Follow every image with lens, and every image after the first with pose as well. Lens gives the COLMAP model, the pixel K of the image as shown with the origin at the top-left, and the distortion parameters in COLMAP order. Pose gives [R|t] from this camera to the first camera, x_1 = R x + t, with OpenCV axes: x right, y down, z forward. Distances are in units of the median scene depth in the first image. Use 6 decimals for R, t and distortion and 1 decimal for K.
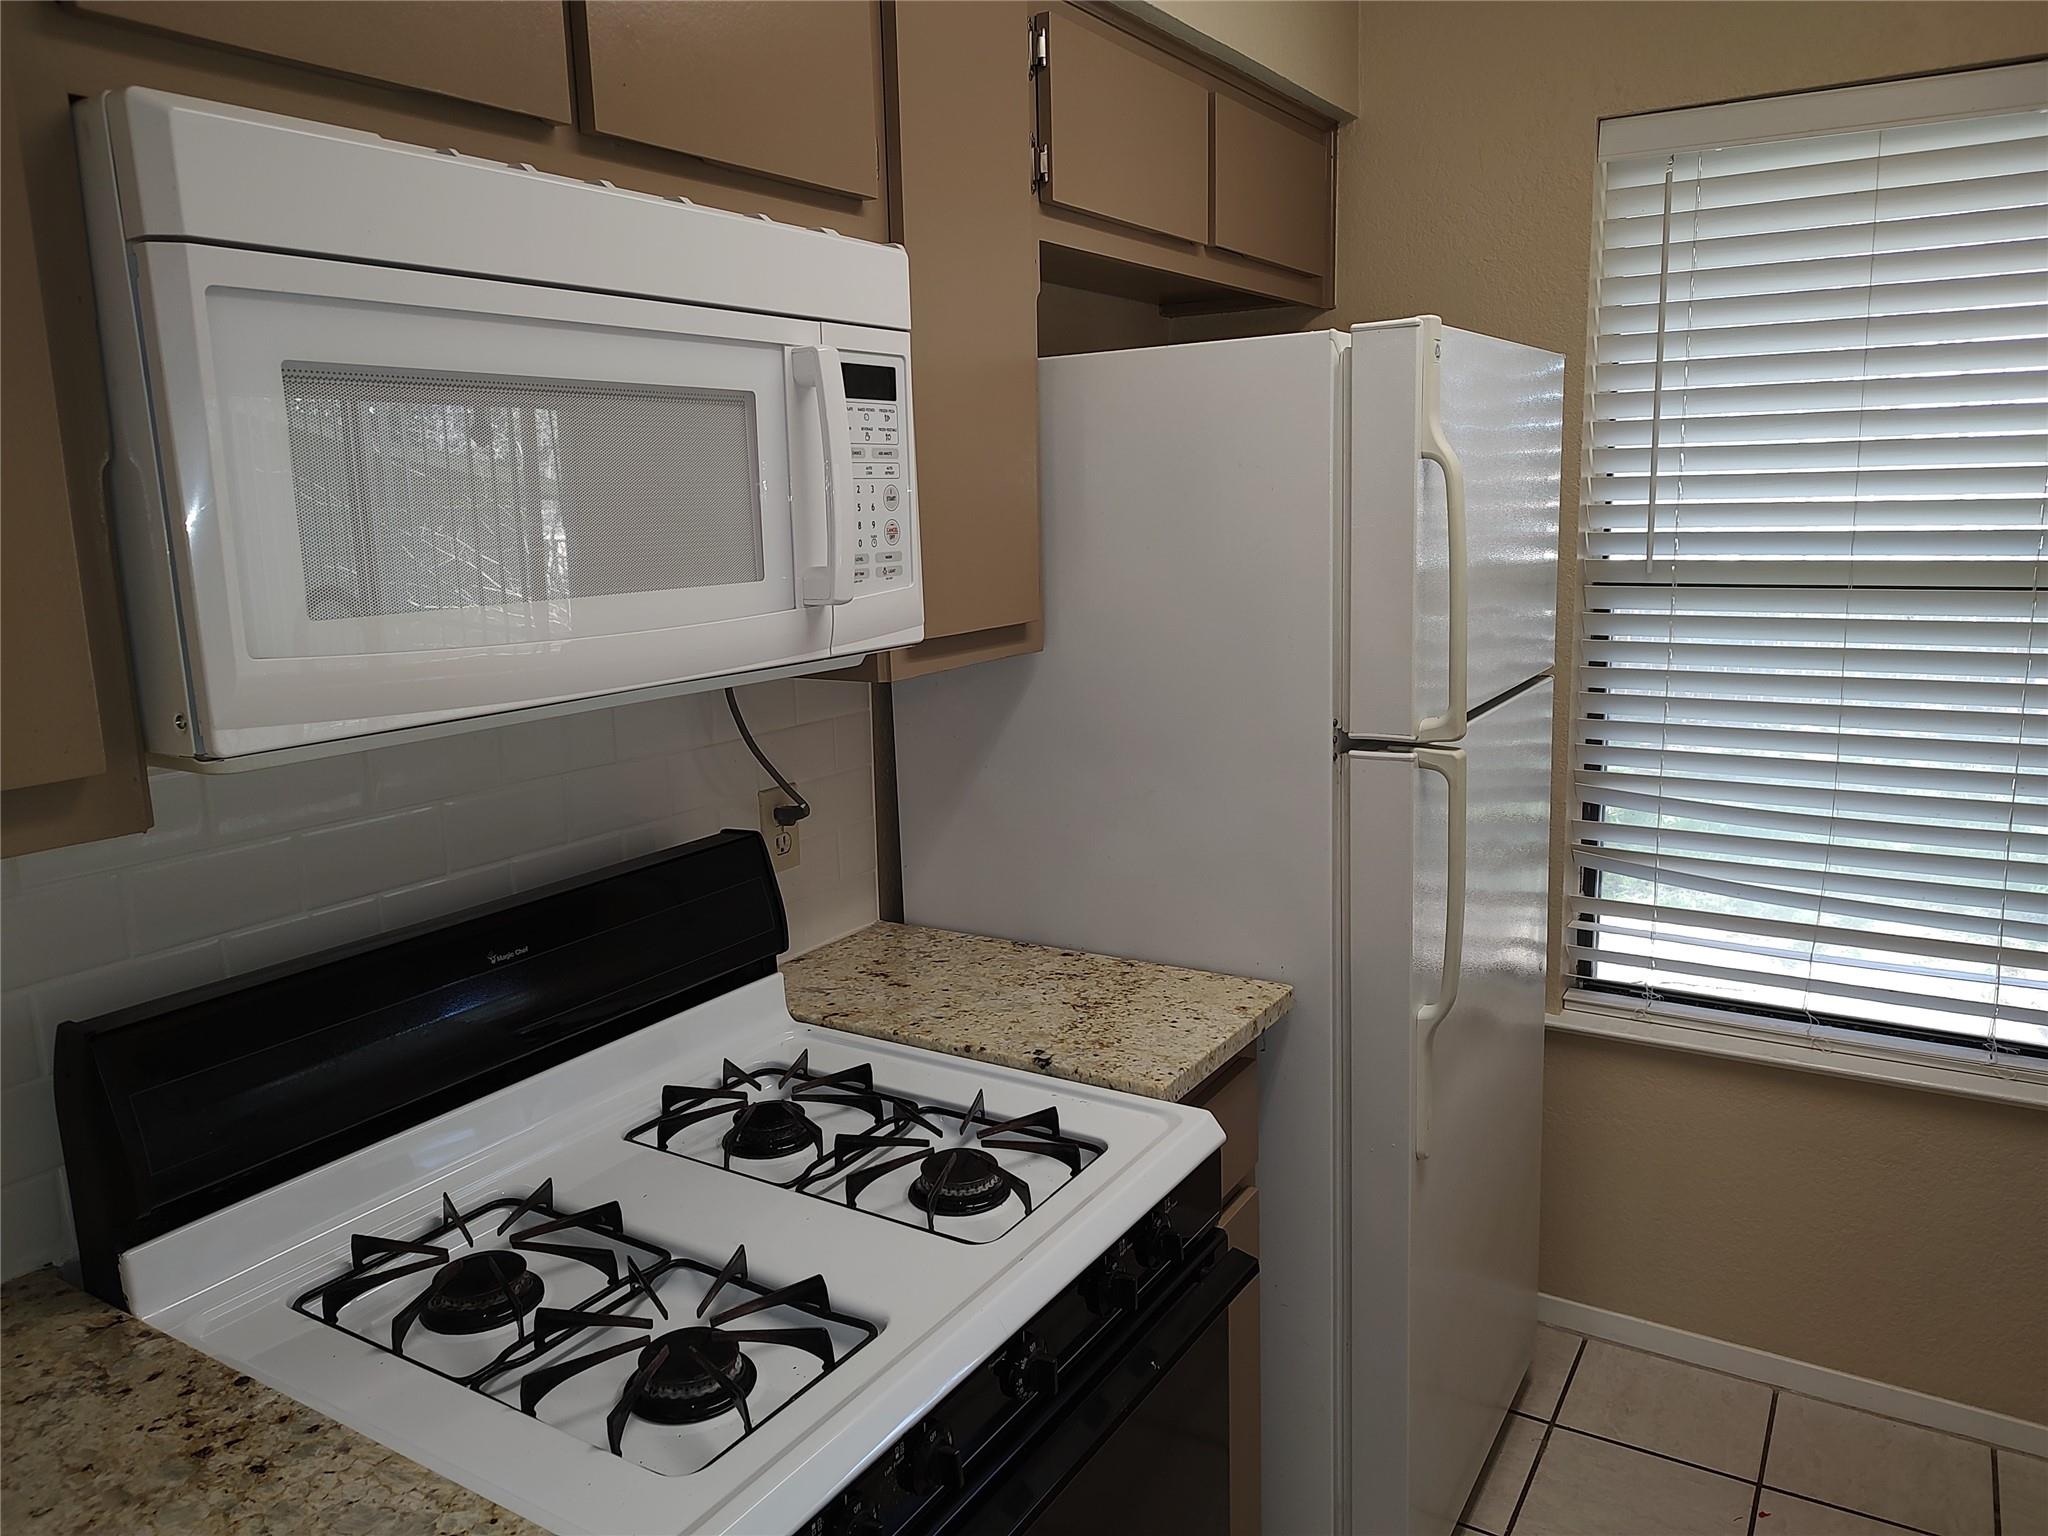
lens RADIAL K [[1466.3, 0, 1024.0], [0, 1466.3, 768.0], [0, 0, 1]] dist [0.029759, -0.040539]
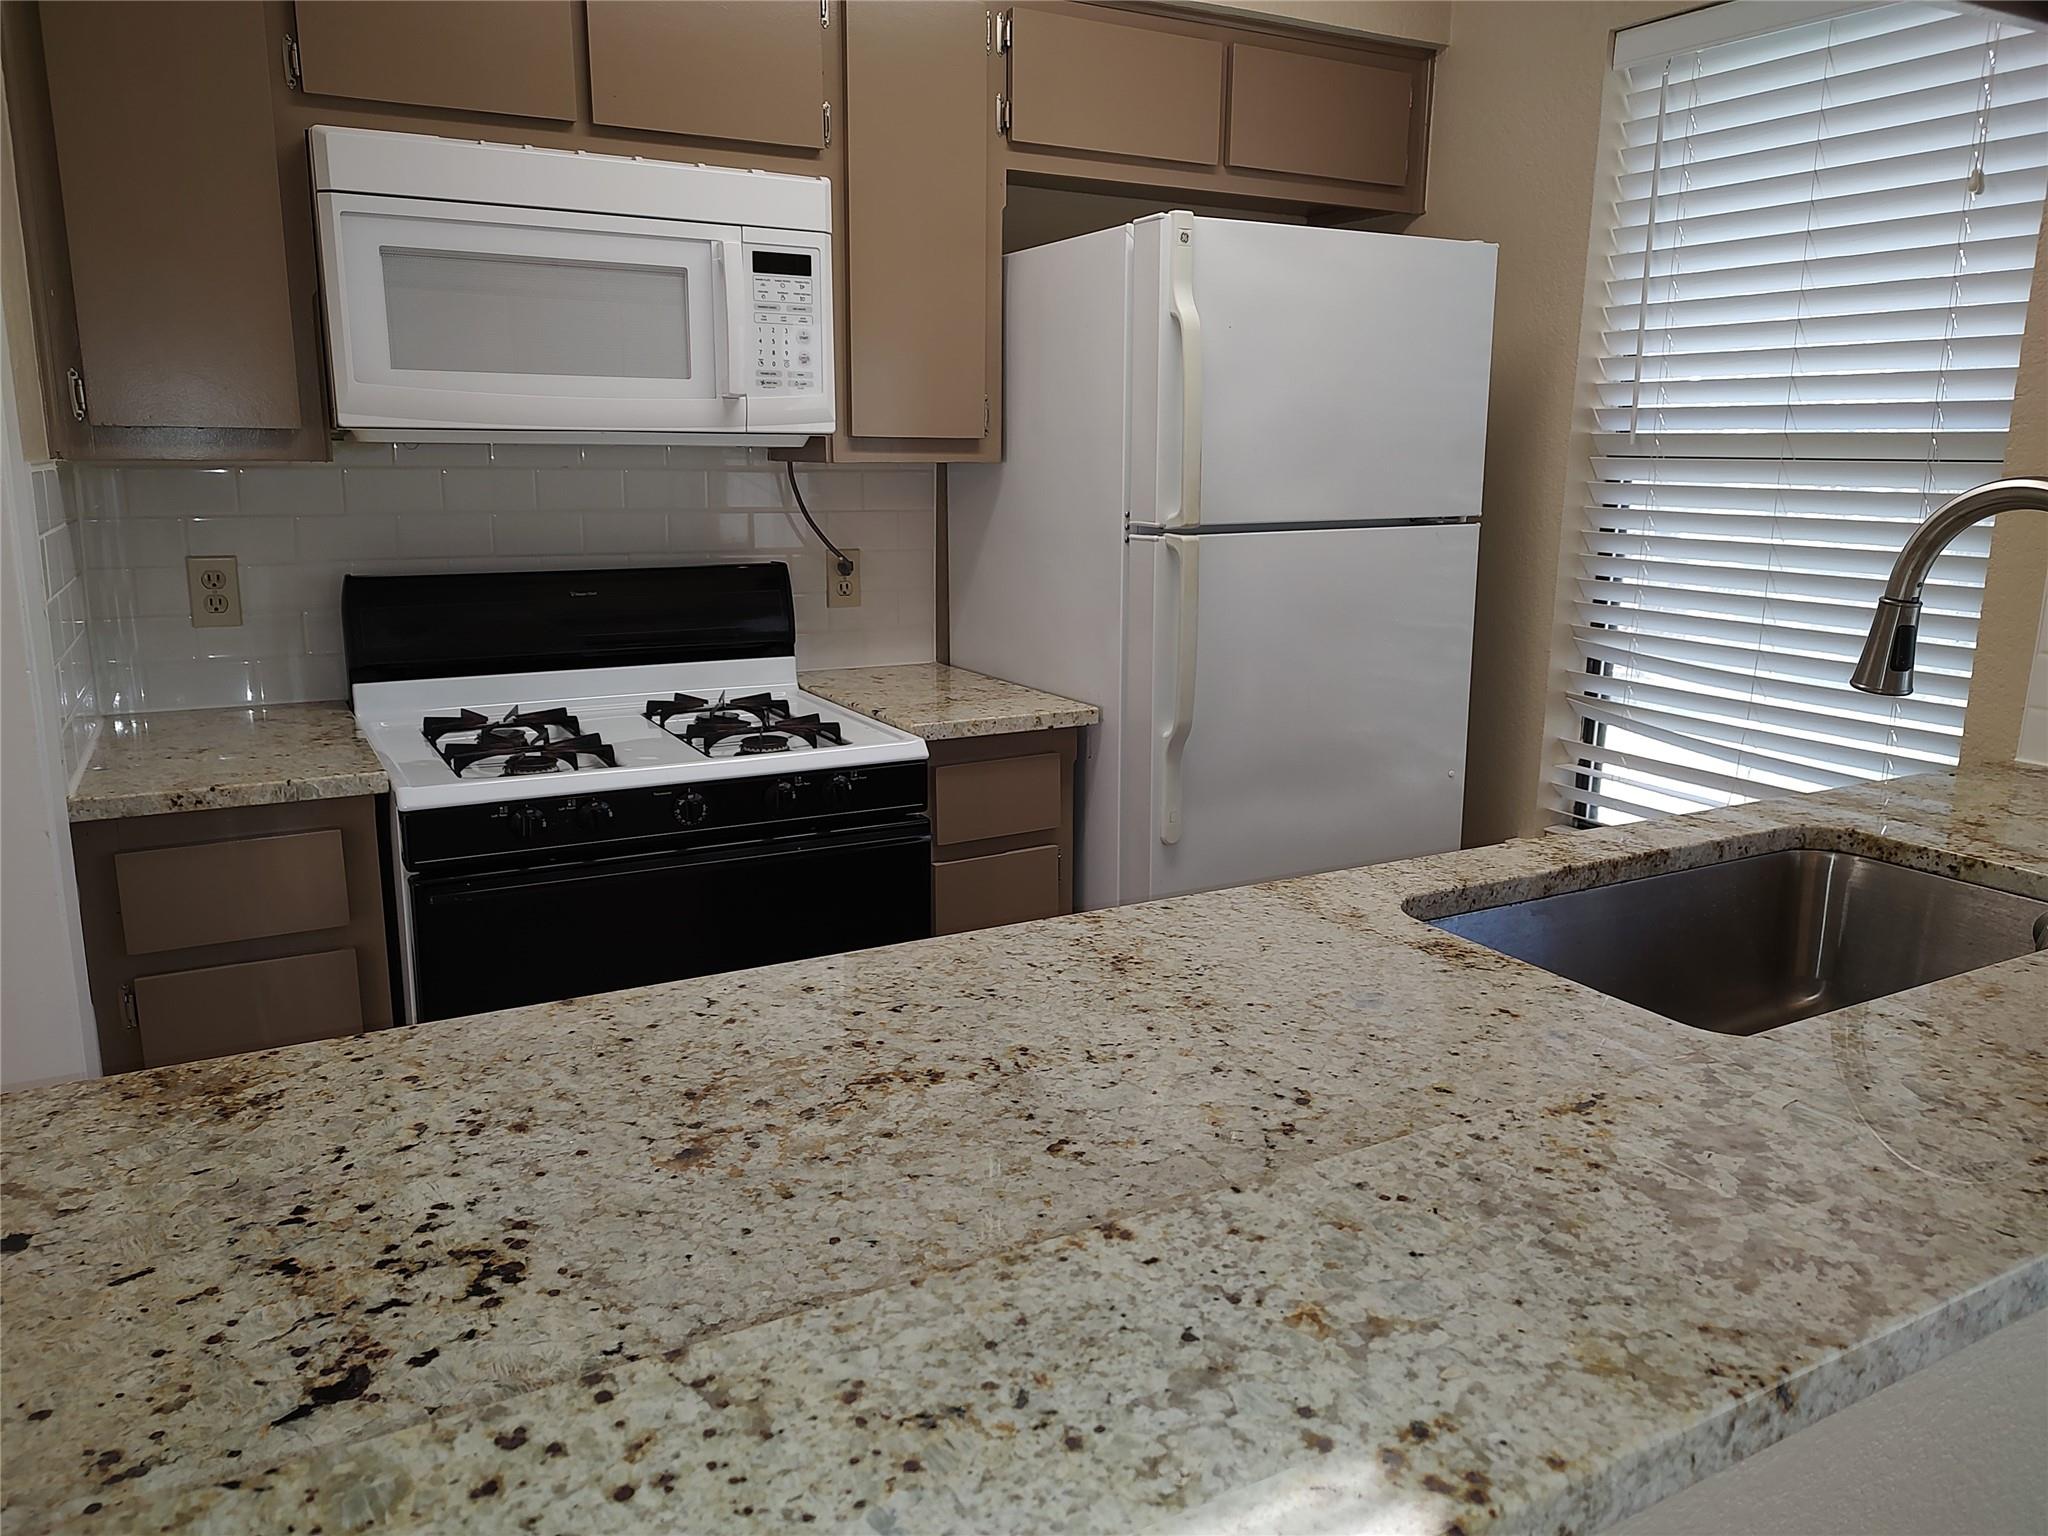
lens RADIAL K [[1466.3, 0, 1024.0], [0, 1466.3, 768.0], [0, 0, 1]] dist [0.029759, -0.040539]
pose [[0.877117, 0.134131, -0.461167, 0.596239], [-0.119455, 0.990962, 0.061025, 0.100398], [0.465185, 0.001563, 0.885212, -0.201275]]
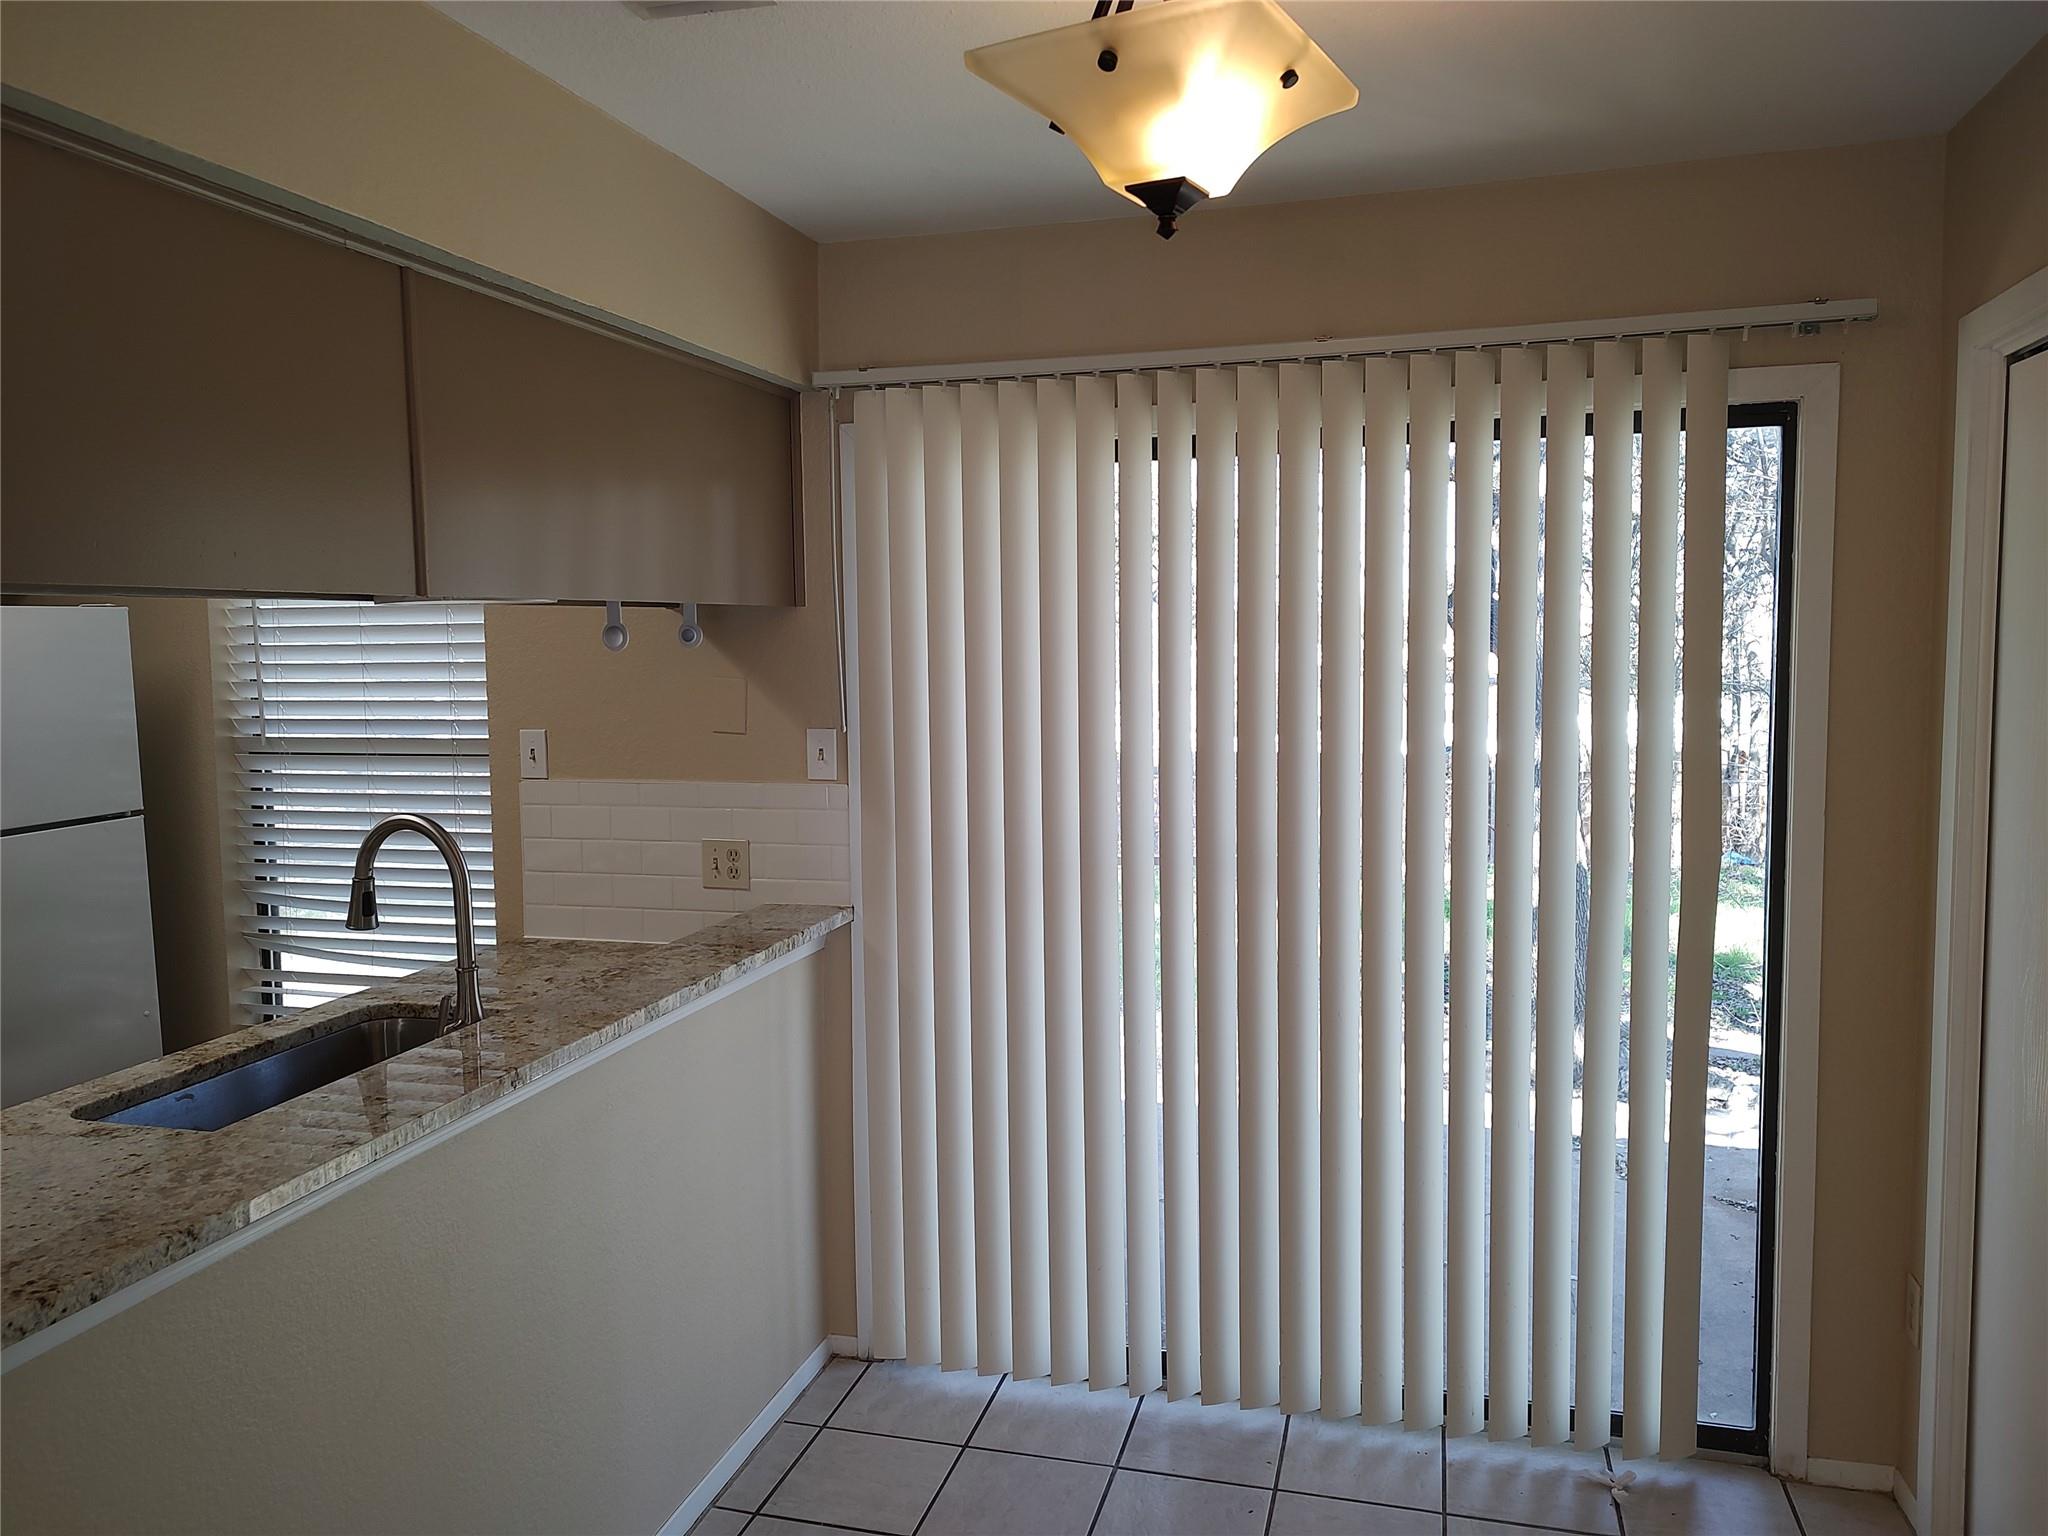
lens RADIAL K [[1467.8, 0, 1035.1], [0, 1467.8, 762.7], [0, 0, 1]] dist [0.024335, -0.014232]
pose [[0.956708, -0.012782, 0.290767, 0.777656], [0.044034, 0.993892, -0.101193, 0.075324], [-0.287698, 0.109615, 0.951428, -0.689350]]
